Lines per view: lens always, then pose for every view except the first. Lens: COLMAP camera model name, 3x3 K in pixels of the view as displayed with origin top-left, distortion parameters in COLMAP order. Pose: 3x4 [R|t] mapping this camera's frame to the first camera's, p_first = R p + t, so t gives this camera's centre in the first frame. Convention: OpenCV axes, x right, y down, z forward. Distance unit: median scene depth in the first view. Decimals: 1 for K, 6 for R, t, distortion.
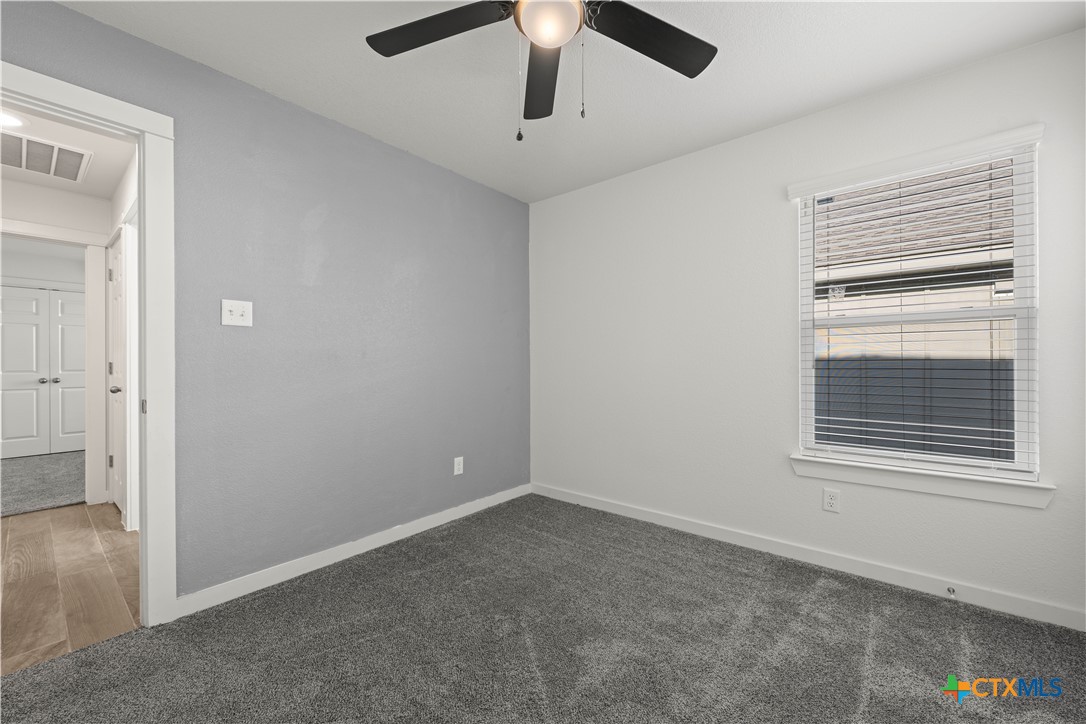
lens RADIAL K [[426.5, 0, 548.6], [0, 426.5, 363.1], [0, 0, 1]] dist [0.000746, -0.000219]
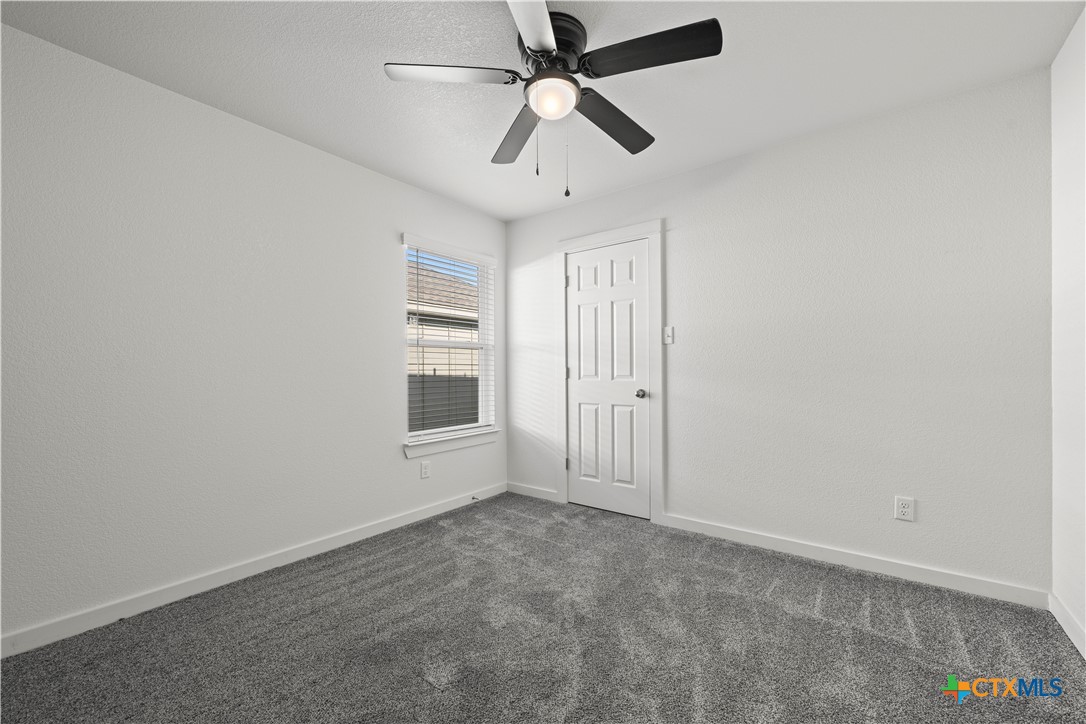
lens RADIAL K [[426.9, 0, 549.7], [0, 426.9, 371.6], [0, 0, 1]] dist [0.000407, -0.000062]
pose [[-0.040451, 0.007172, 0.999156, -0.865907], [0.006208, 0.999957, -0.006927, 0.013274], [-0.999162, 0.005923, -0.040494, 0.738277]]
